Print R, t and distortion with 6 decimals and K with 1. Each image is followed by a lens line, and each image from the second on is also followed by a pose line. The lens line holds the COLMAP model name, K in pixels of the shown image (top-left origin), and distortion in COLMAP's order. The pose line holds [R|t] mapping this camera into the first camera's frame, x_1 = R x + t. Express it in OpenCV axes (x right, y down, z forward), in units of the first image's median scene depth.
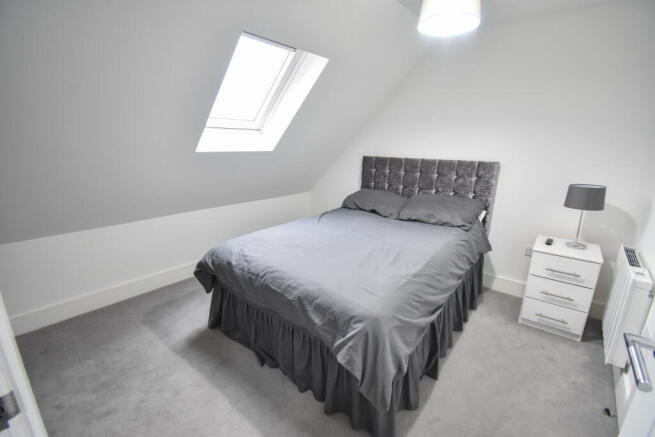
lens RADIAL K [[291.6, 0, 327.5], [0, 291.6, 218.5], [0, 0, 1]] dist [0.001704, 0.000125]
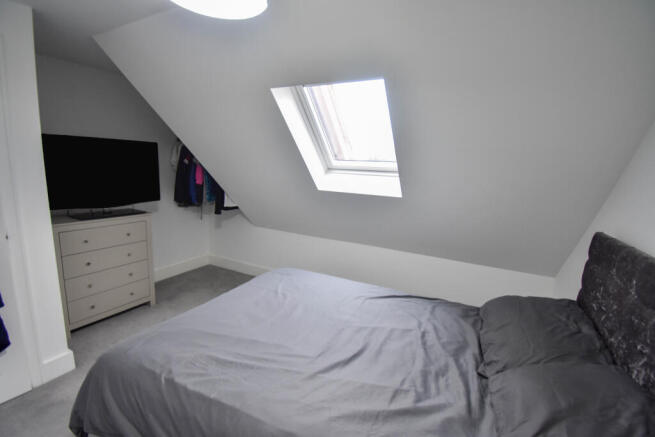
lens RADIAL K [[291.6, 0, 327.5], [0, 291.6, 218.5], [0, 0, 1]] dist [0.001704, 0.000125]
pose [[0.215692, 0.167635, -0.961964, 0.874407], [-0.280314, 0.954318, 0.103450, -0.314441], [0.935361, 0.247339, 0.252829, 0.955631]]
